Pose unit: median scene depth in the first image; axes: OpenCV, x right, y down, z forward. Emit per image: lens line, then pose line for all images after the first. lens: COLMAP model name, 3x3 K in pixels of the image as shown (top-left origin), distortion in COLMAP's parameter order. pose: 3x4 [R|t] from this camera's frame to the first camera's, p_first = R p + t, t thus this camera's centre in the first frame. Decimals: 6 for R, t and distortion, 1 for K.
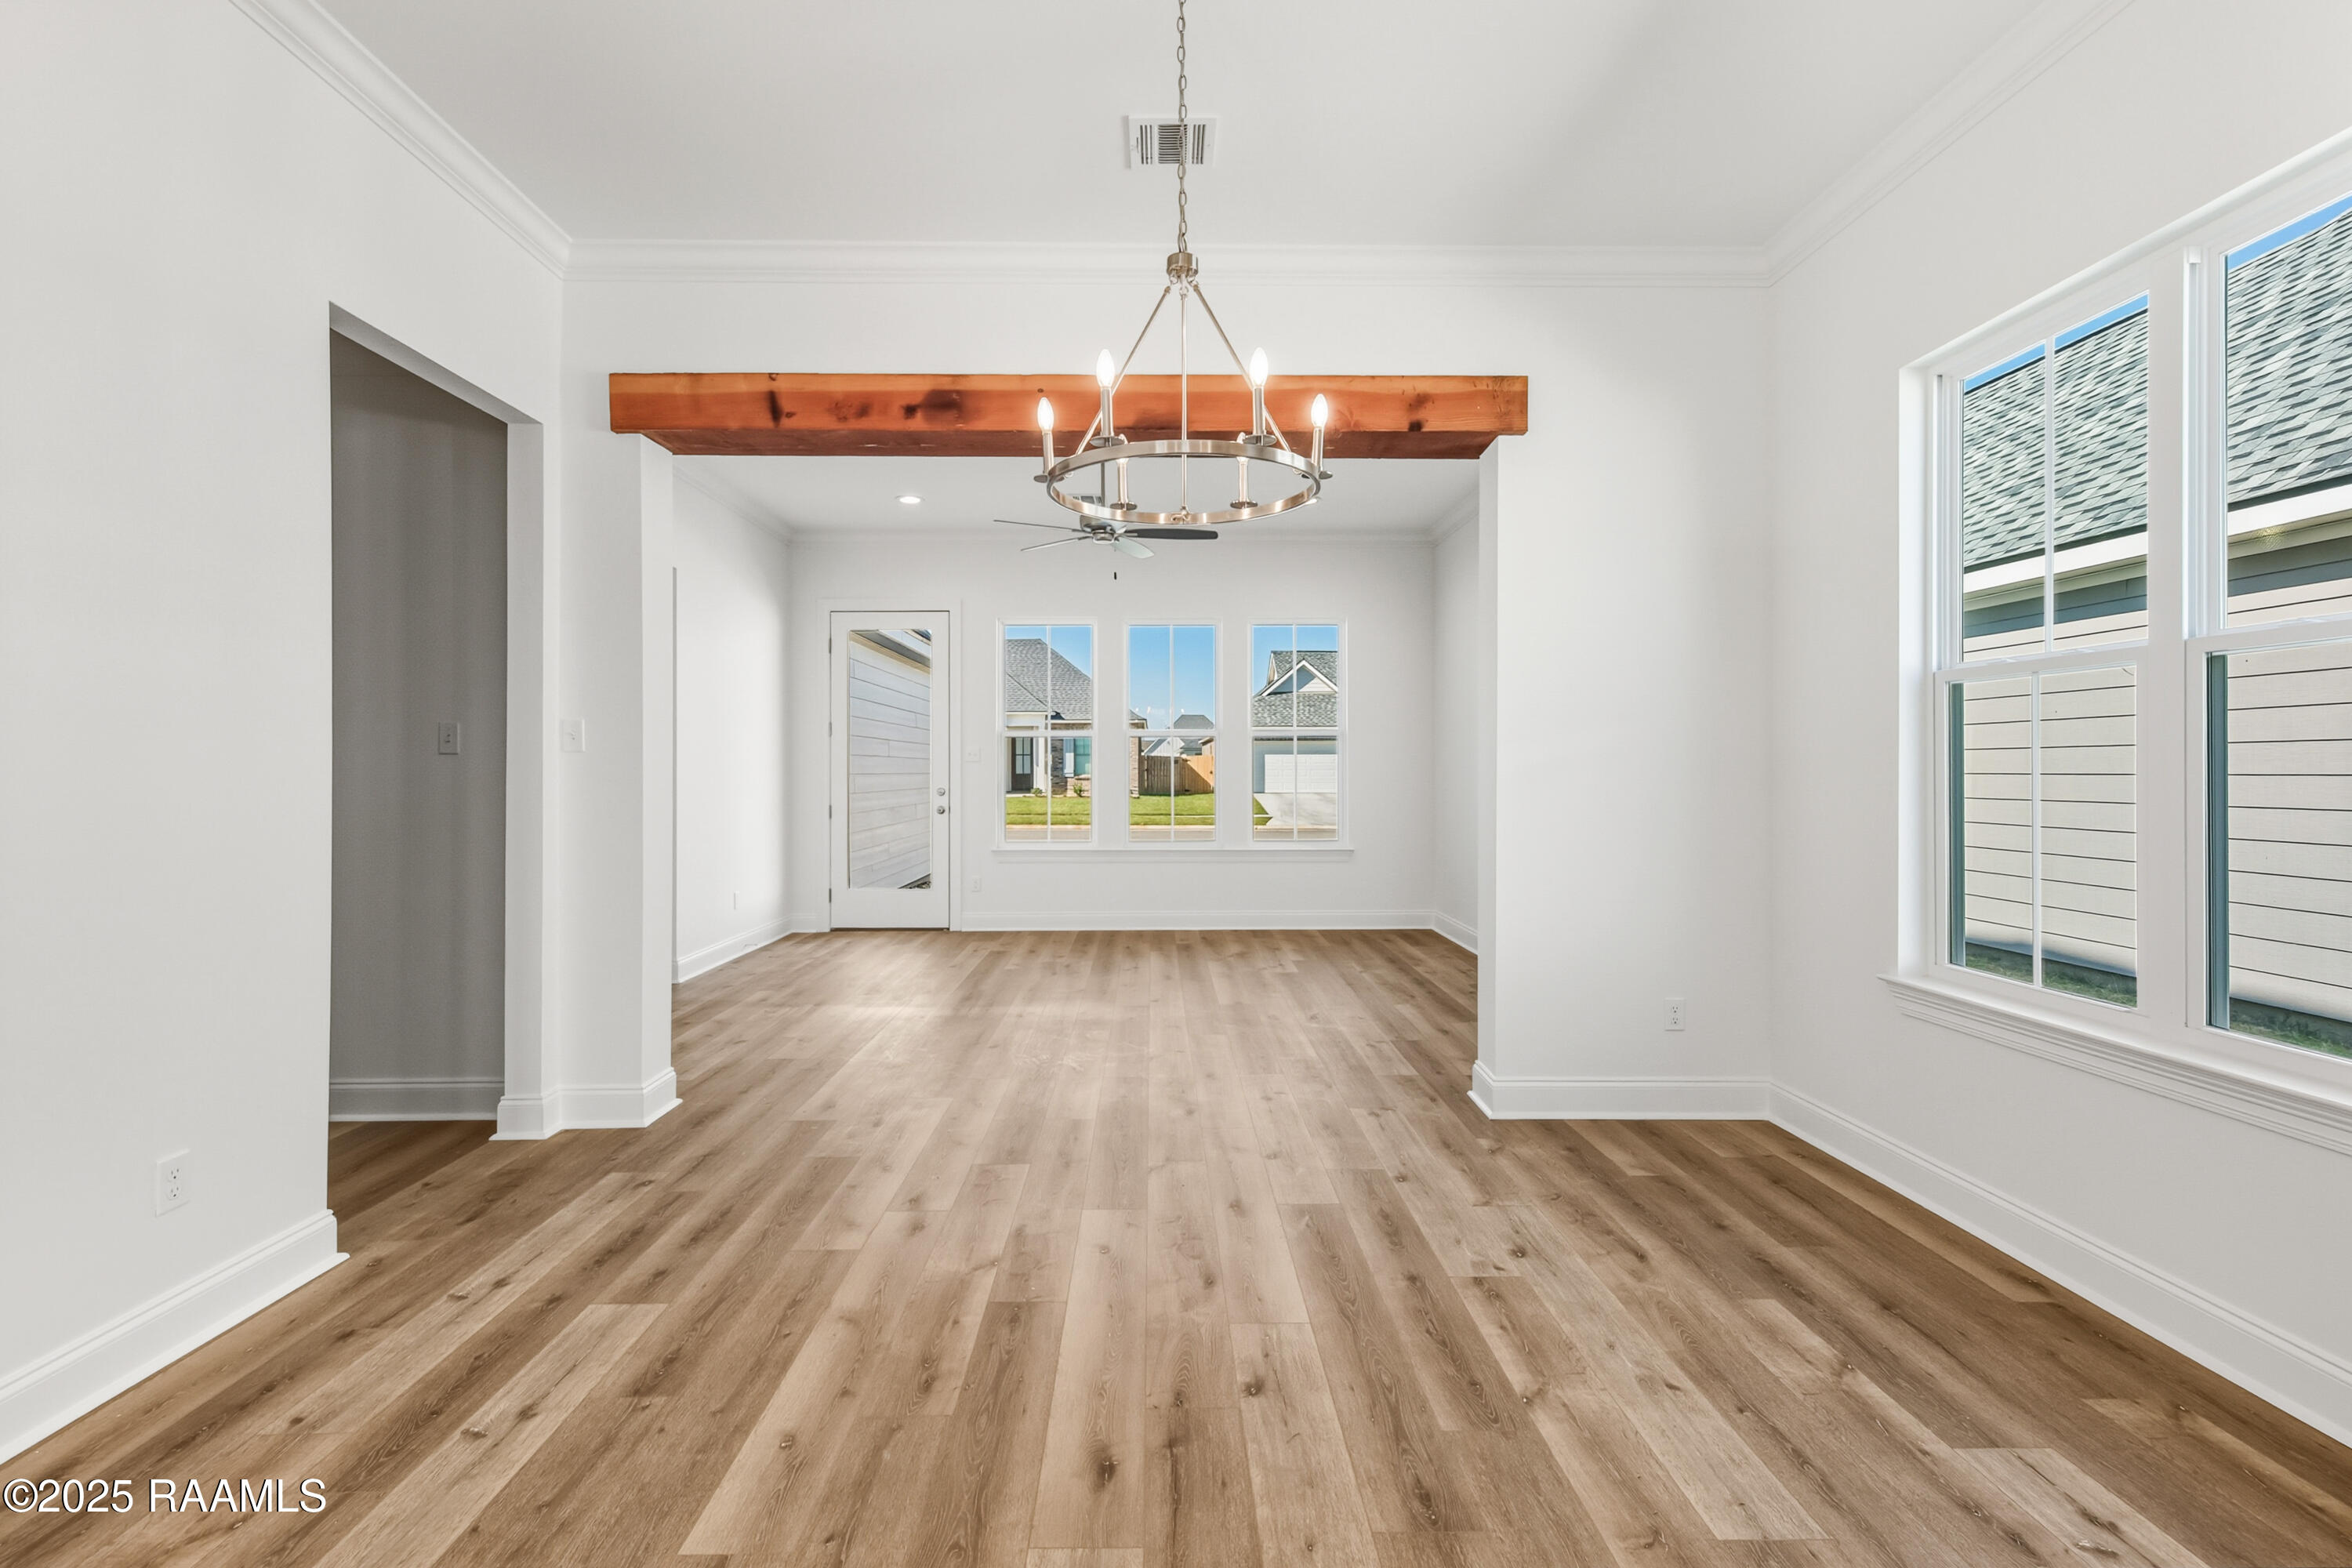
lens RADIAL K [[1002.8, 0, 1170.7], [0, 1002.8, 764.6], [0, 0, 1]] dist [0.003571, -0.000361]
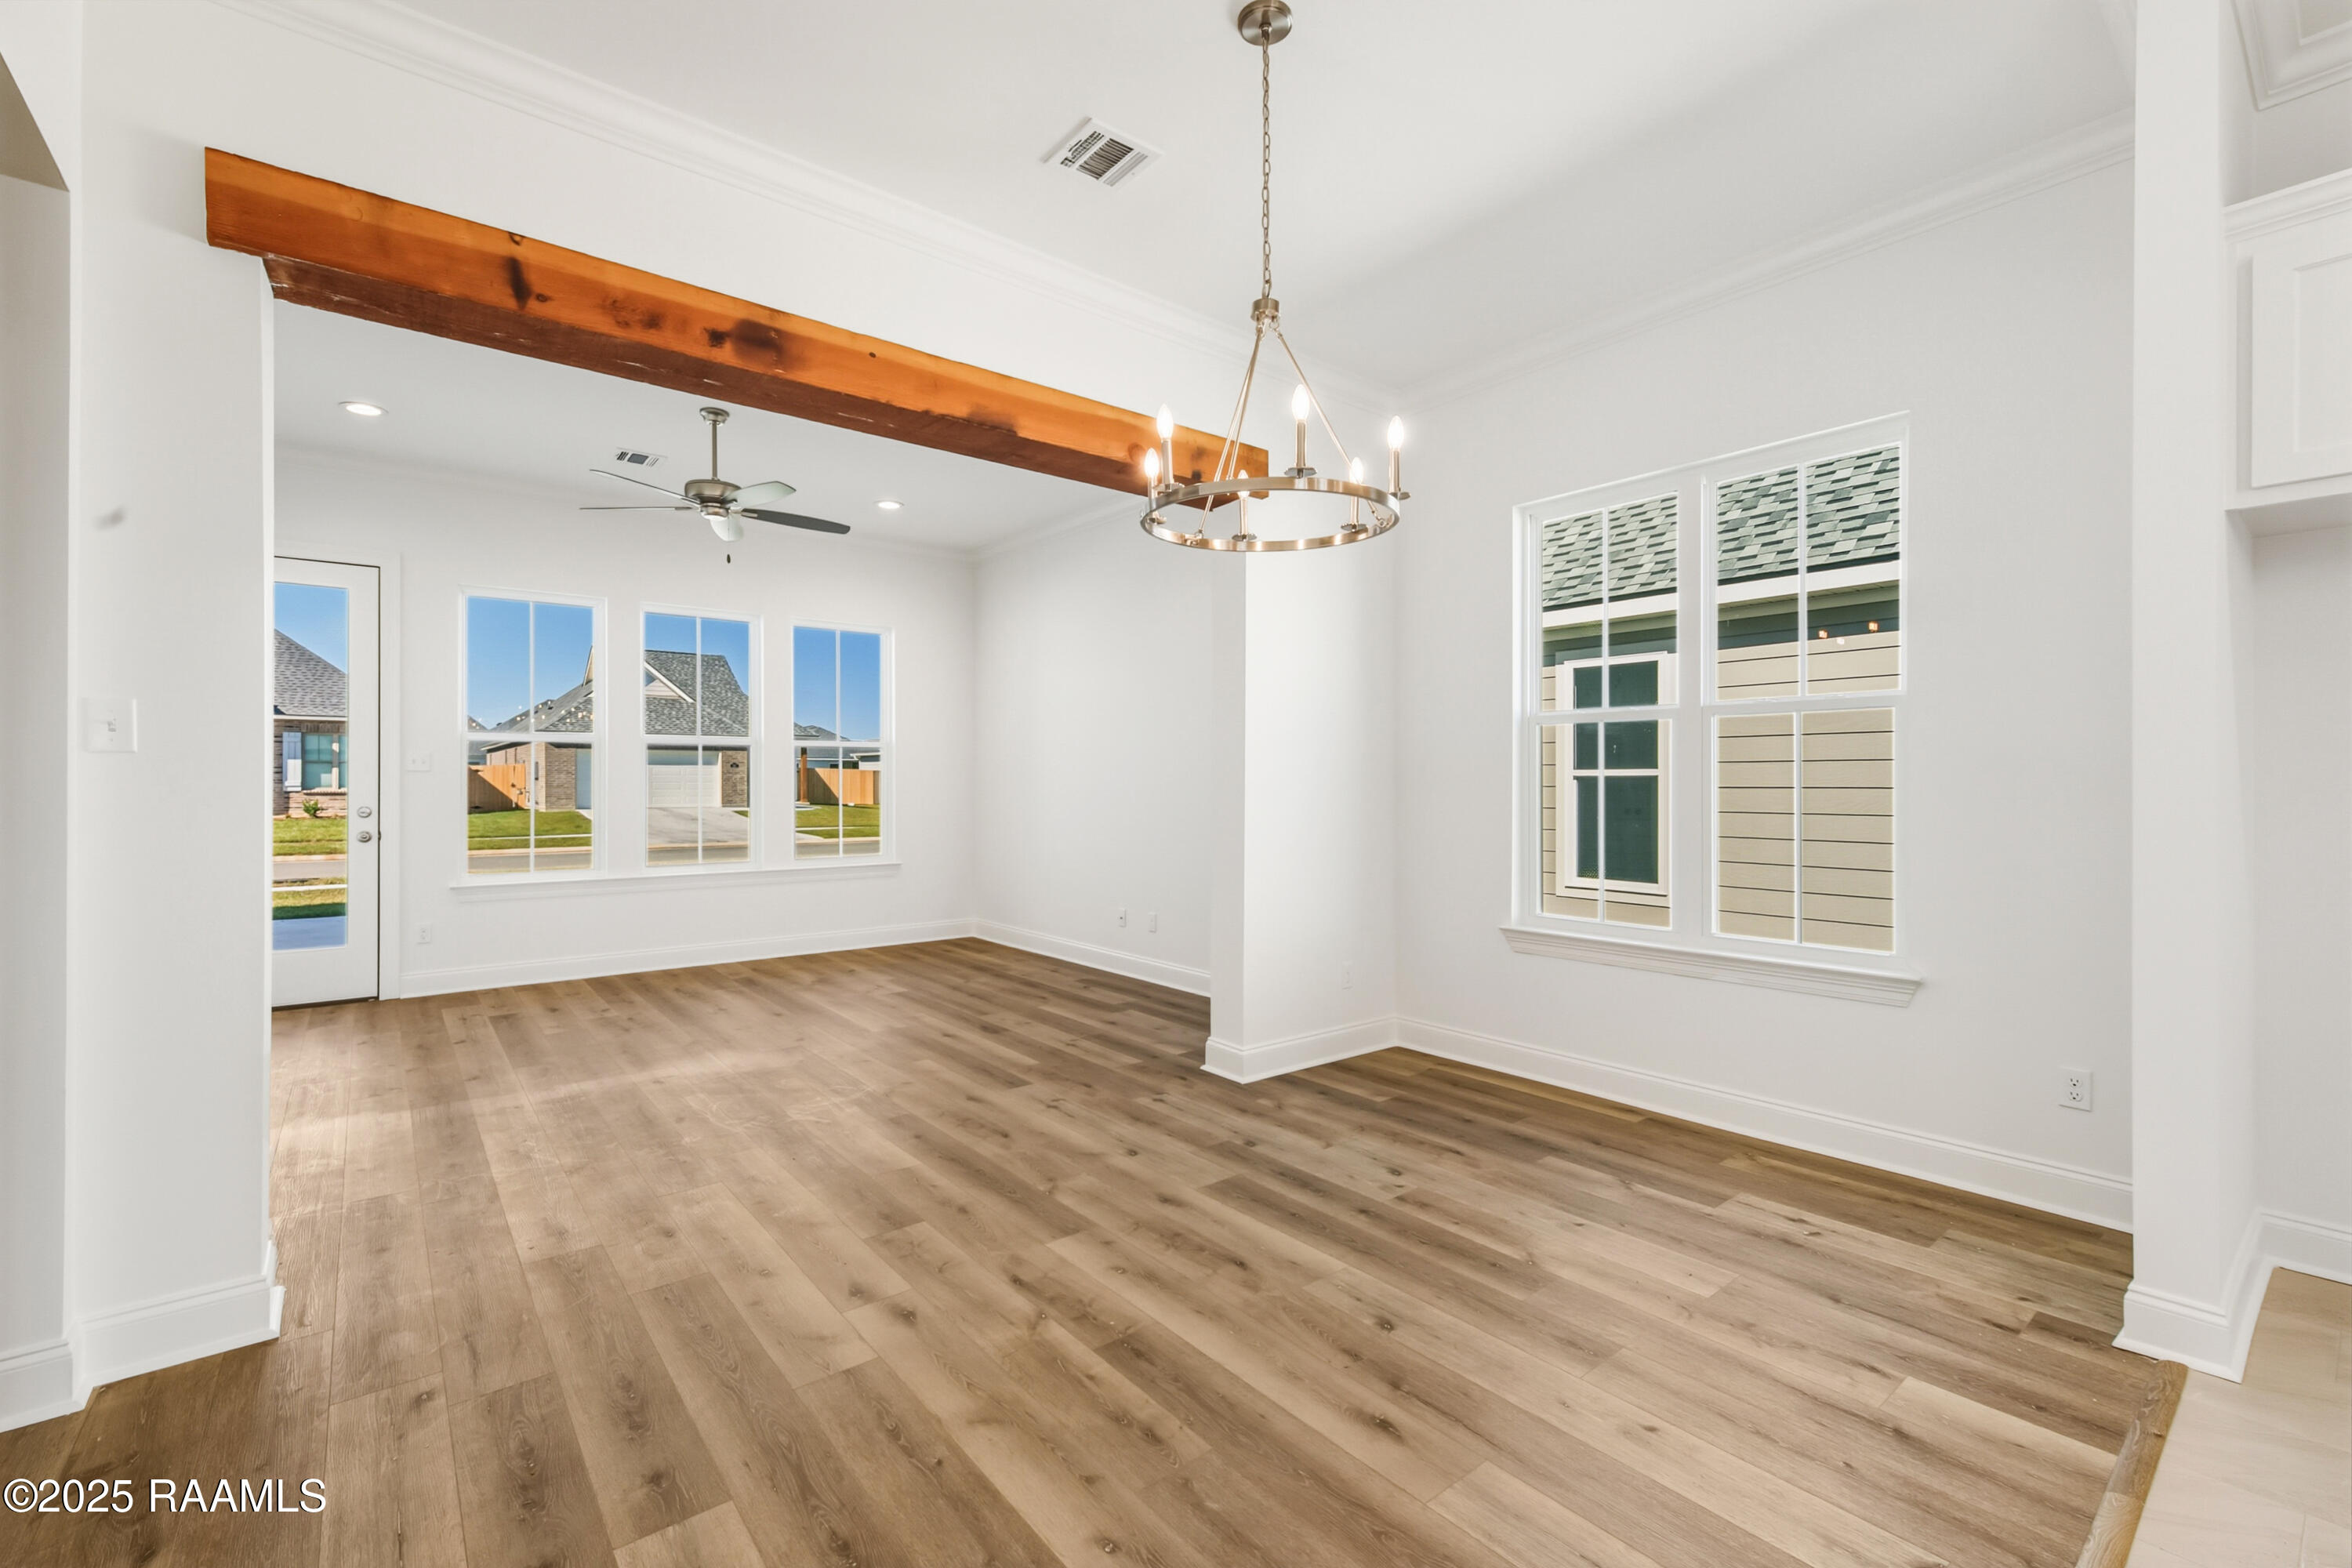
lens RADIAL K [[993.6, 0, 1165.5], [0, 993.6, 777.0], [0, 0, 1]] dist [0.005158, -0.001052]
pose [[0.792845, 0.003809, 0.609411, -0.504965], [-0.003852, 0.999992, -0.001238, 0.000384], [-0.609411, -0.001366, 0.792854, 0.159324]]
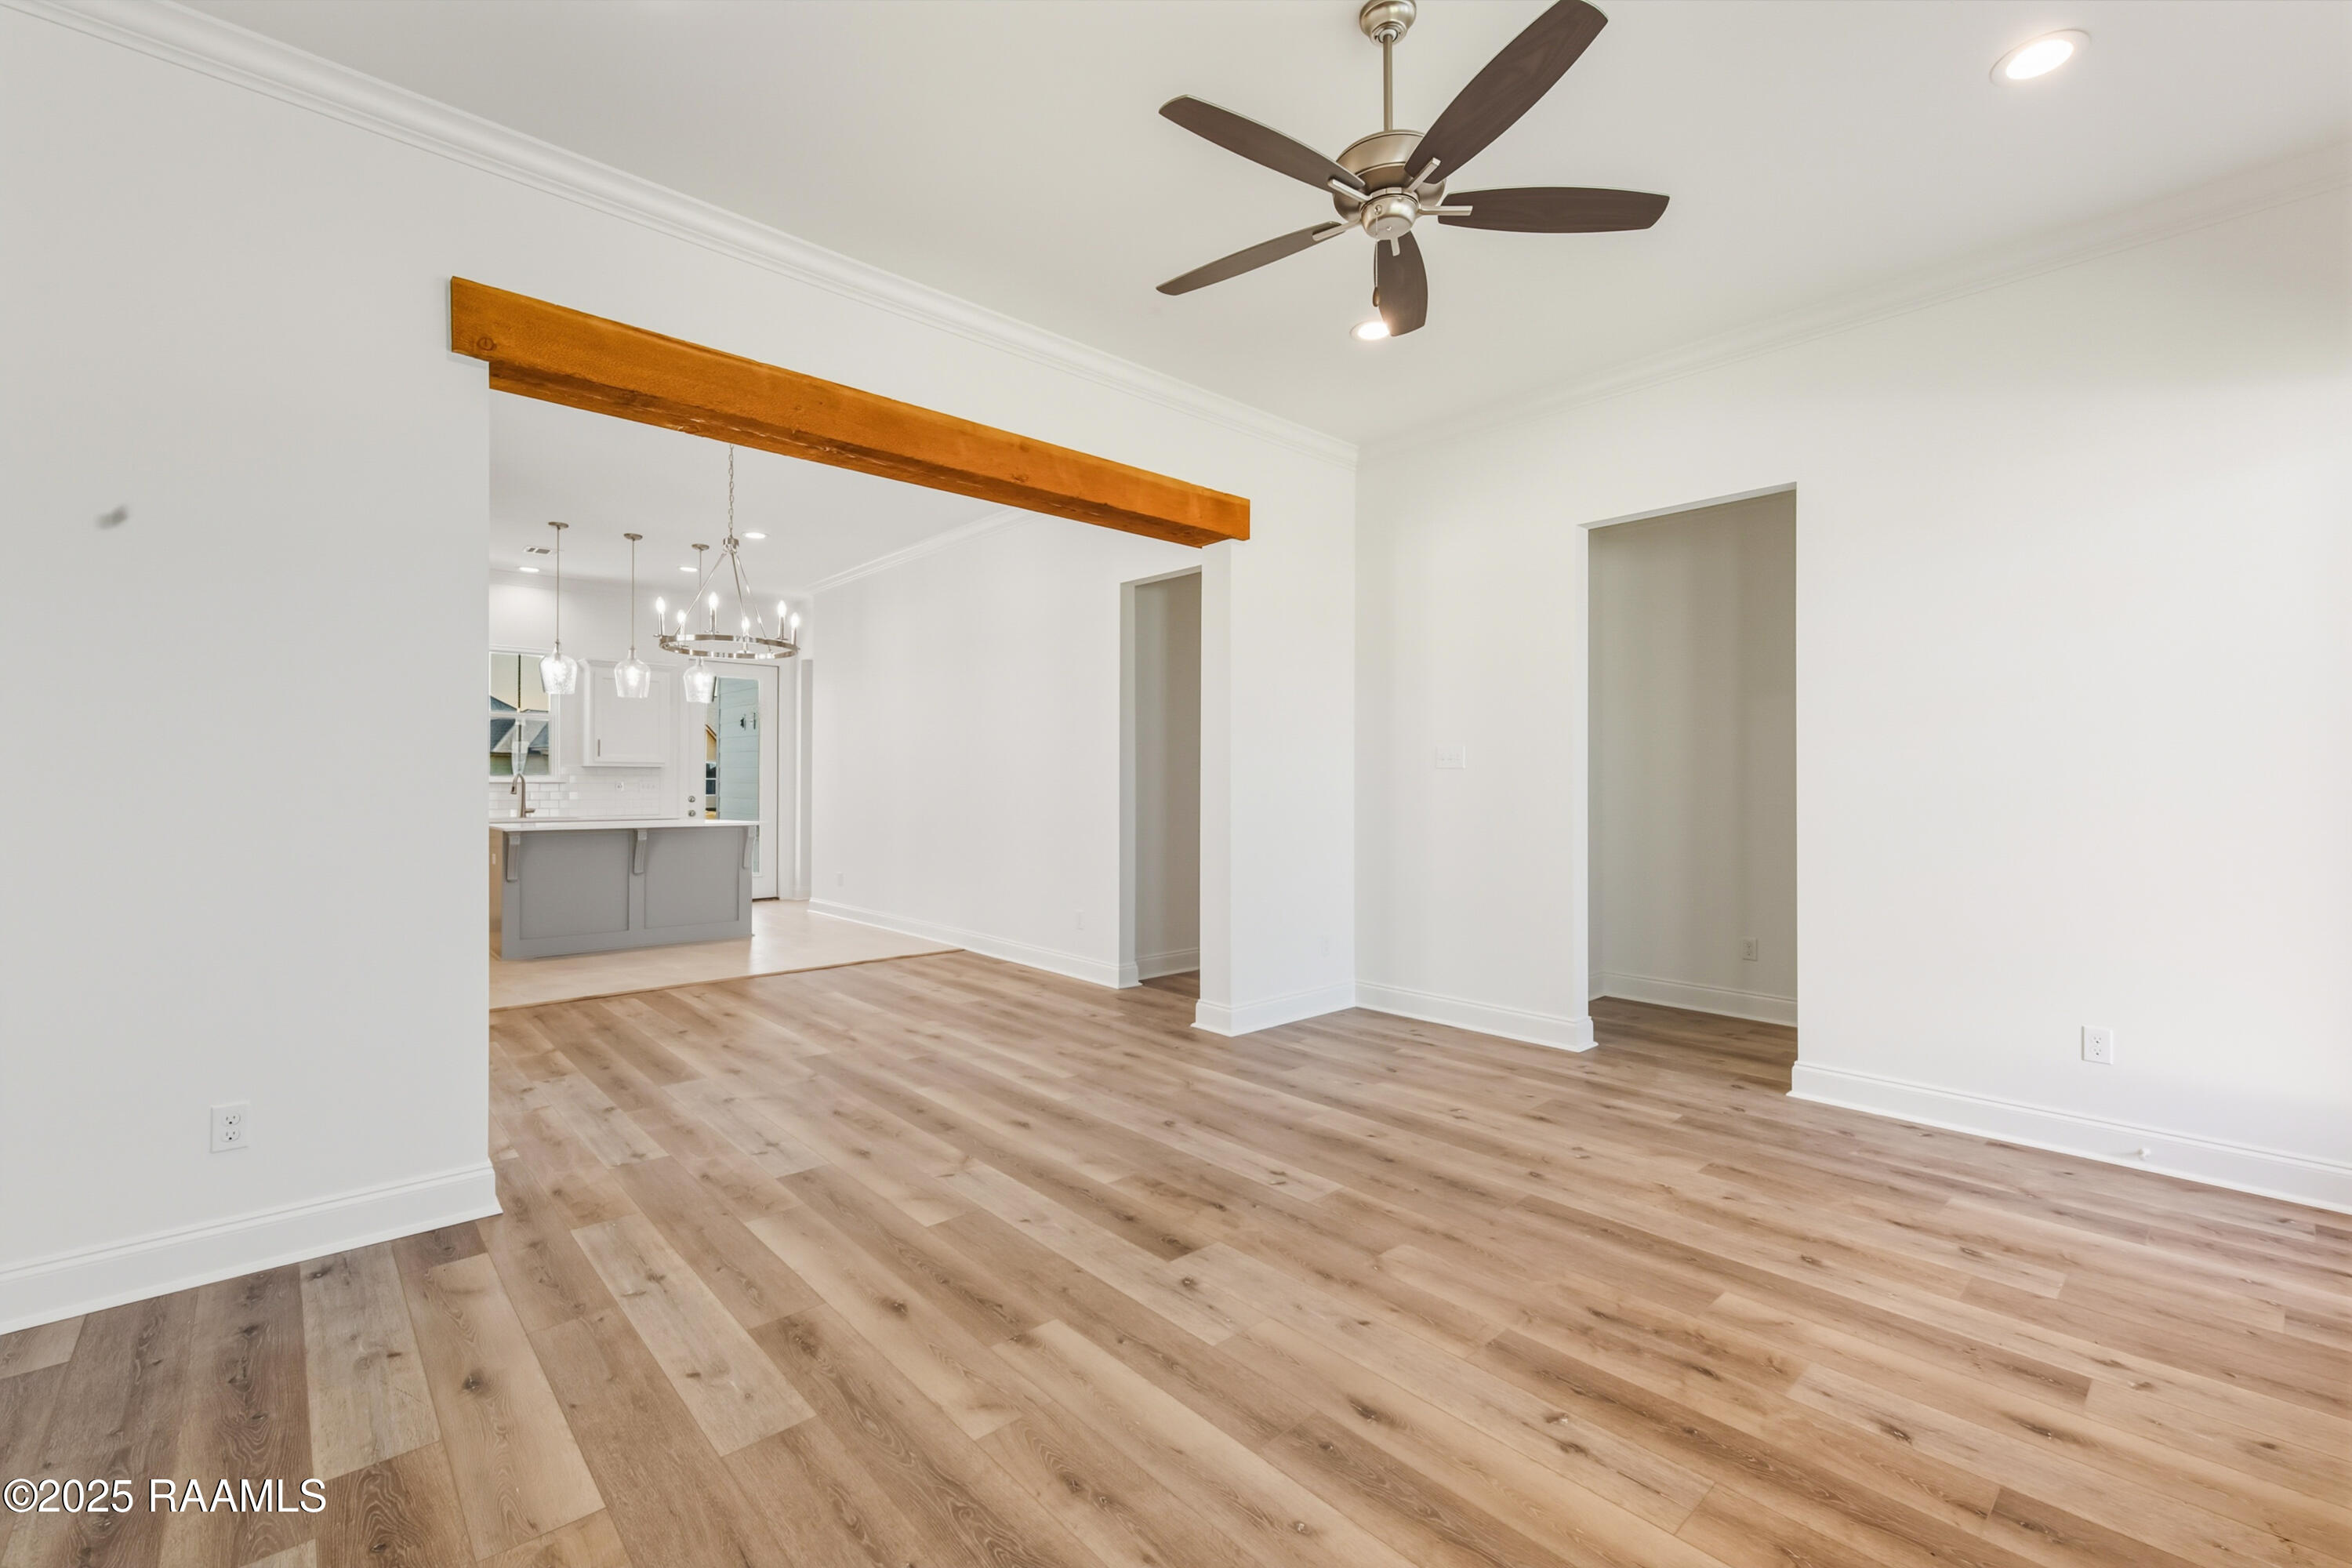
lens RADIAL K [[993.6, 0, 1165.5], [0, 993.6, 777.0], [0, 0, 1]] dist [0.005158, -0.001052]
pose [[-0.756813, -0.004158, -0.653618, 0.487495], [0.002281, 0.999957, -0.009002, 0.015906], [0.653628, -0.008304, -0.756771, 2.253763]]
